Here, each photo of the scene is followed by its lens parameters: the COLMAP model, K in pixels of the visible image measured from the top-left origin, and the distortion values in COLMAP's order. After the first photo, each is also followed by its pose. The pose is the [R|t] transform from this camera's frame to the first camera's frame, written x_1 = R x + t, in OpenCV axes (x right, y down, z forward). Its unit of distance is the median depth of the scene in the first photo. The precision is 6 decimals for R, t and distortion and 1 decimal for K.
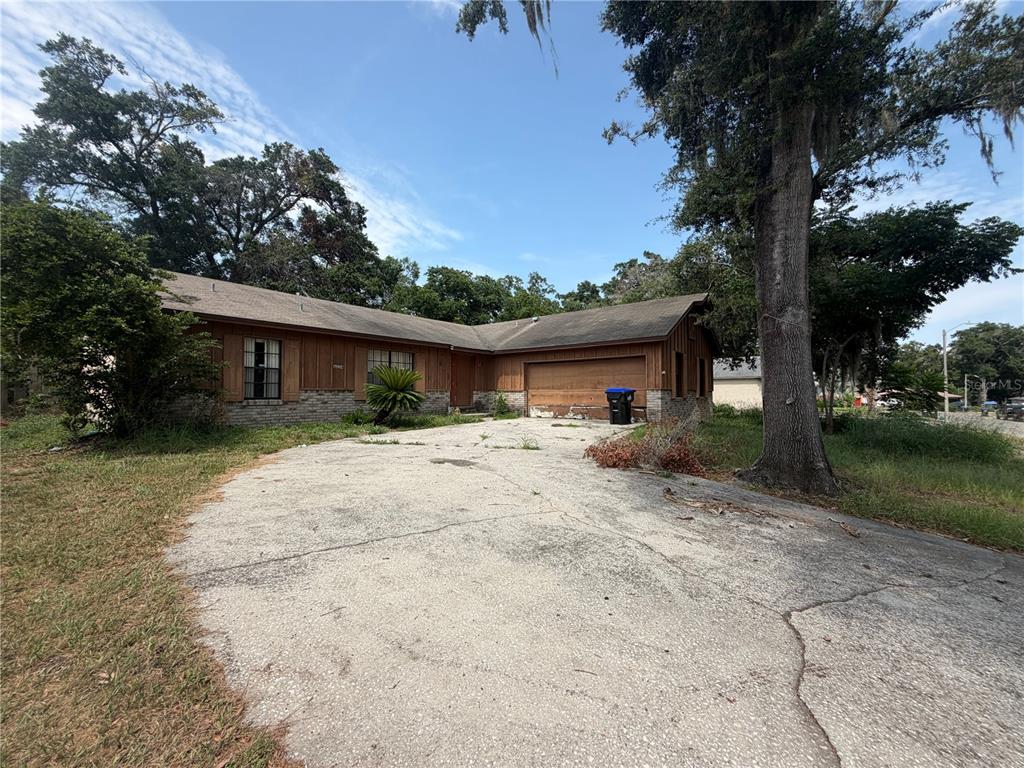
lens RADIAL K [[410.7, 0, 504.0], [0, 410.7, 384.7], [0, 0, 1]] dist [0.000766, -0.000023]
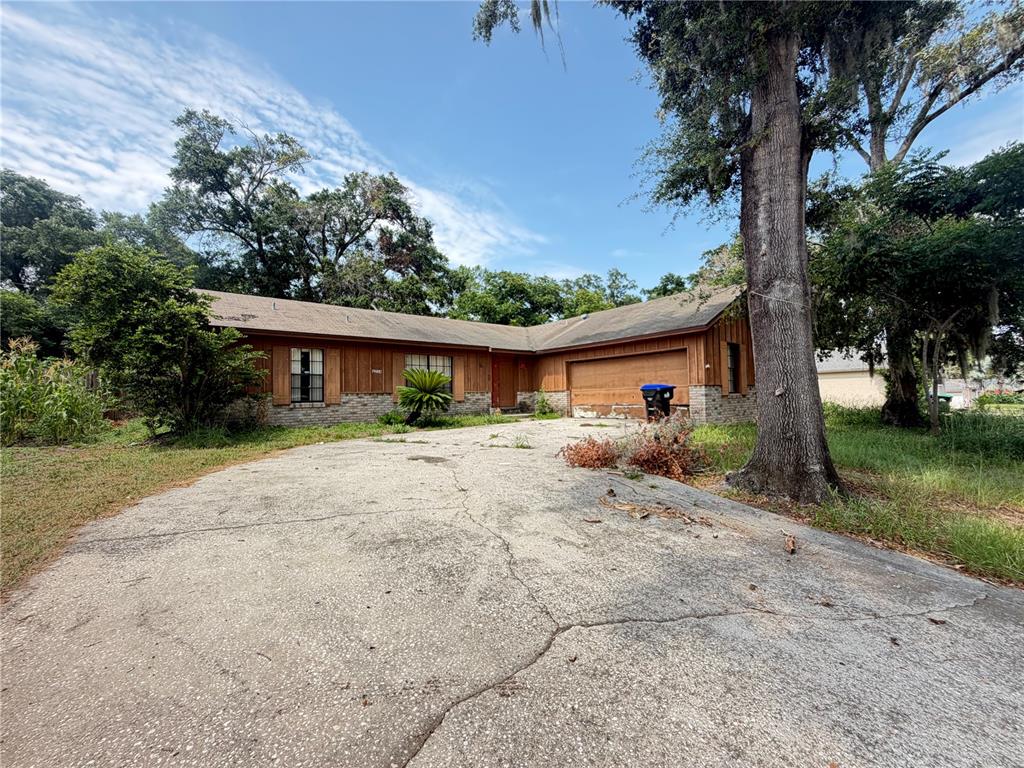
lens RADIAL K [[410.7, 0, 507.9], [0, 410.7, 384.5], [0, 0, 1]] dist [0.000766, -0.000023]
pose [[0.974193, -0.025700, -0.224248, 0.195241], [0.023831, 0.999655, -0.011037, 0.011946], [0.224454, 0.005408, 0.974470, 0.029413]]
